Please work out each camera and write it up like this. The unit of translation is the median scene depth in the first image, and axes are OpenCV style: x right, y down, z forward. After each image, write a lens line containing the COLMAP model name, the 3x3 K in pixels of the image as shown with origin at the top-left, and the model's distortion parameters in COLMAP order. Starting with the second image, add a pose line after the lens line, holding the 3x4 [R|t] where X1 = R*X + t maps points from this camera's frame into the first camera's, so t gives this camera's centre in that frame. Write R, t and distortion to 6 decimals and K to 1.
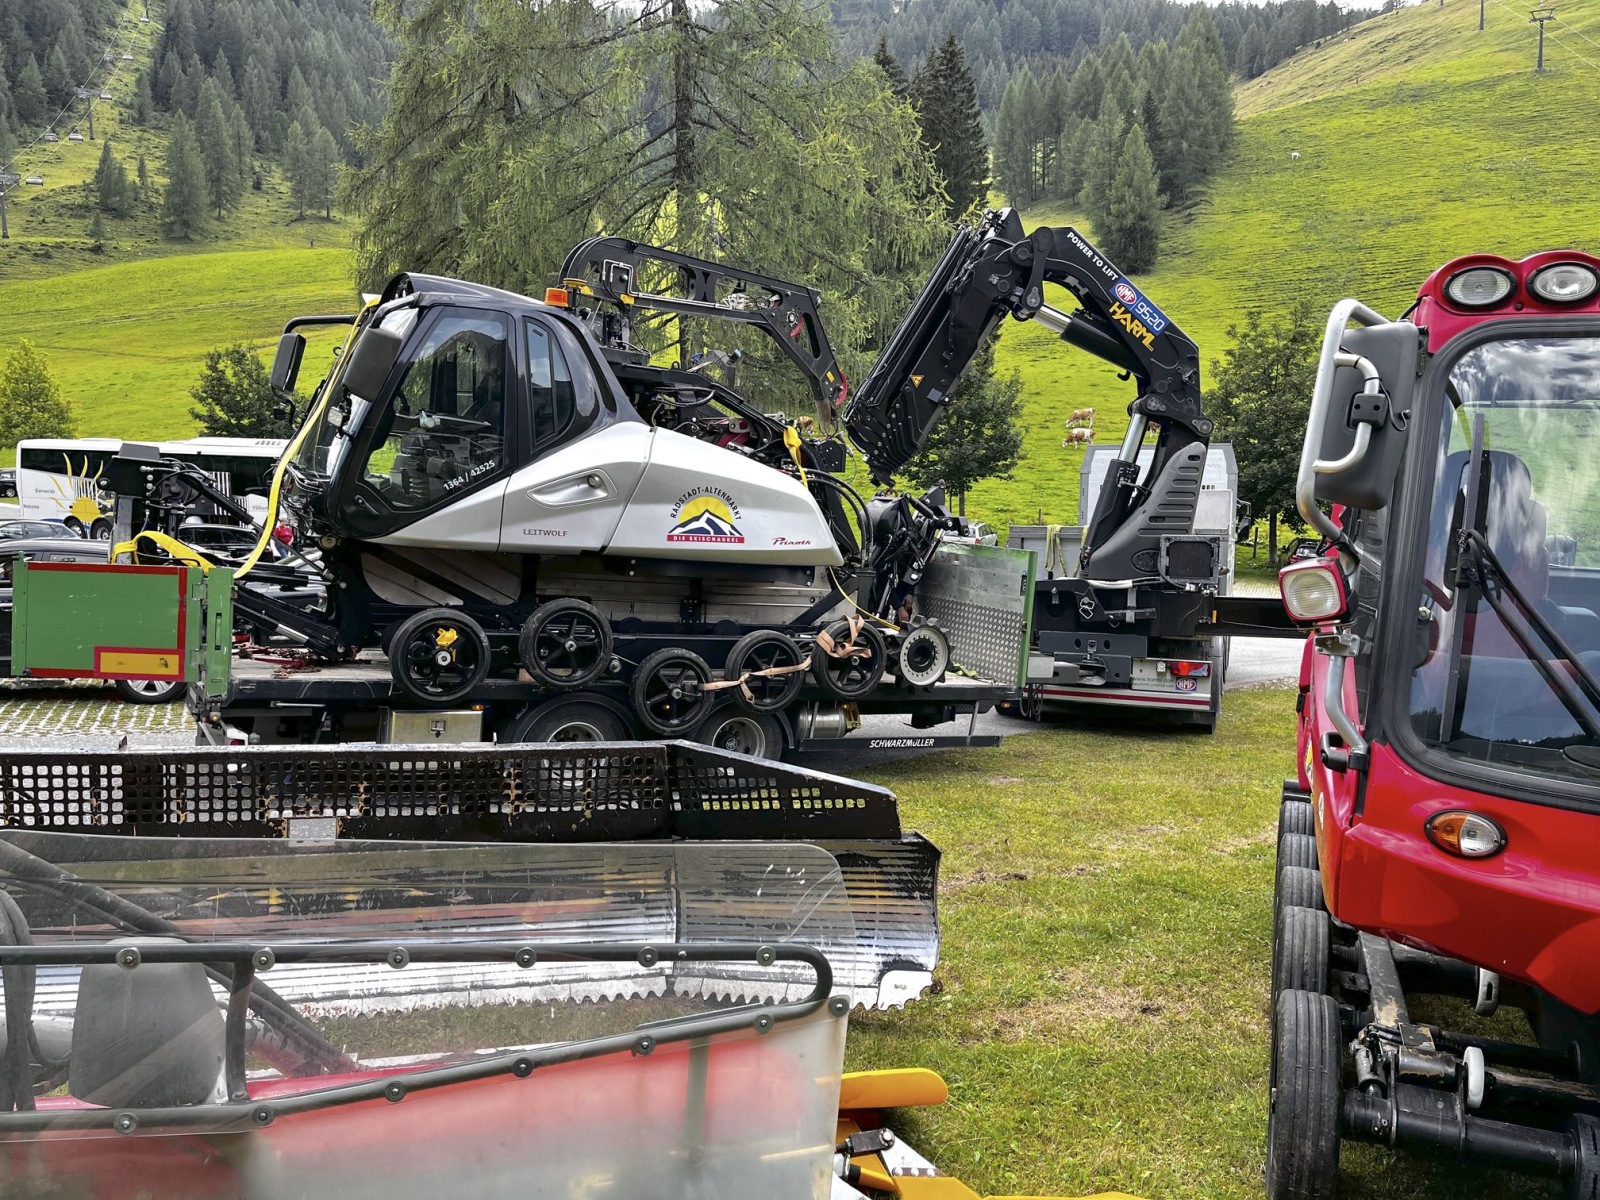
lens RADIAL K [[1212.4, 0, 800.0], [0, 1212.4, 600.0], [0, 0, 1]] dist [0.088144, -0.119086]
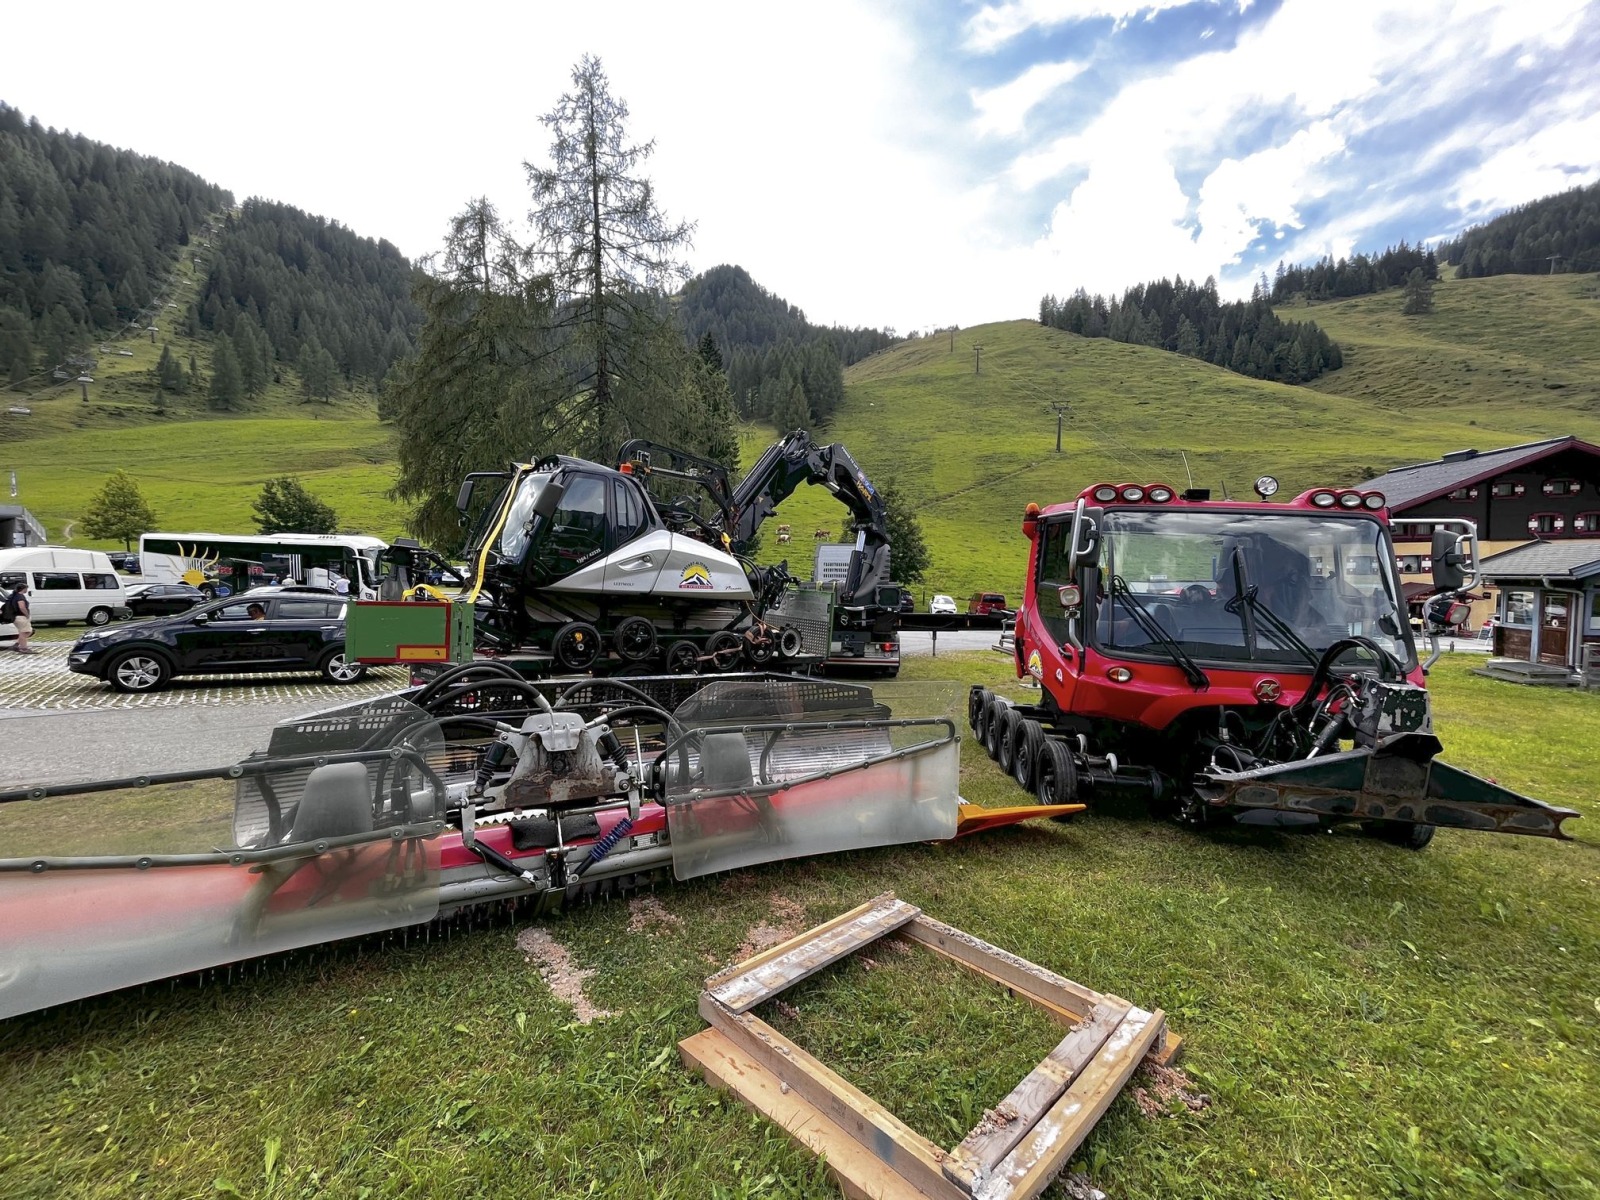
lens RADIAL K [[651.2, 0, 800.0], [0, 651.2, 600.0], [0, 0, 1]] dist [-0.002531, 0.000149]
pose [[0.963935, -0.012035, 0.265864, -0.176238], [0.022134, 0.999141, -0.035021, 0.012331], [-0.265214, 0.039642, 0.963374, -0.093563]]
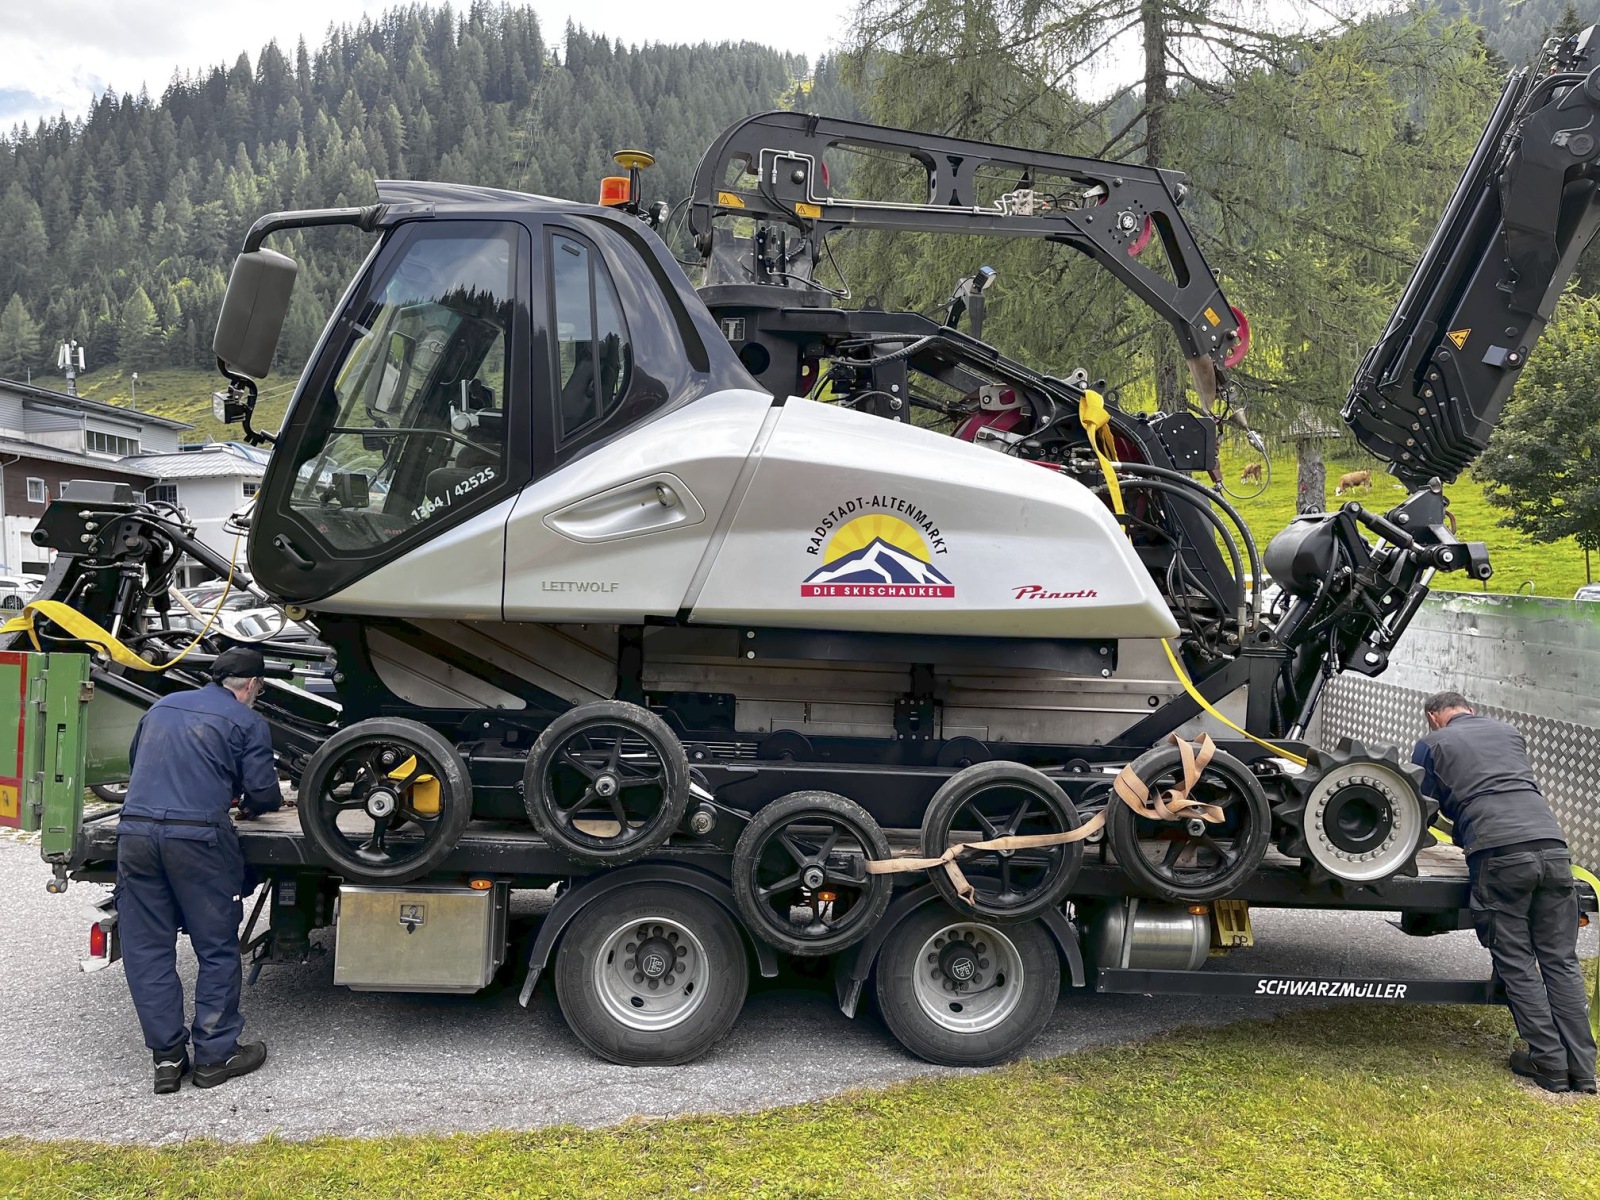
lens RADIAL K [[1212.4, 0, 800.0], [0, 1212.4, 600.0], [0, 0, 1]] dist [0.088144, -0.119086]
pose [[0.896191, -0.027291, -0.442829, 0.116313], [-0.002159, 0.997826, -0.065864, -0.009036], [0.443664, 0.059983, 0.894184, 0.433567]]
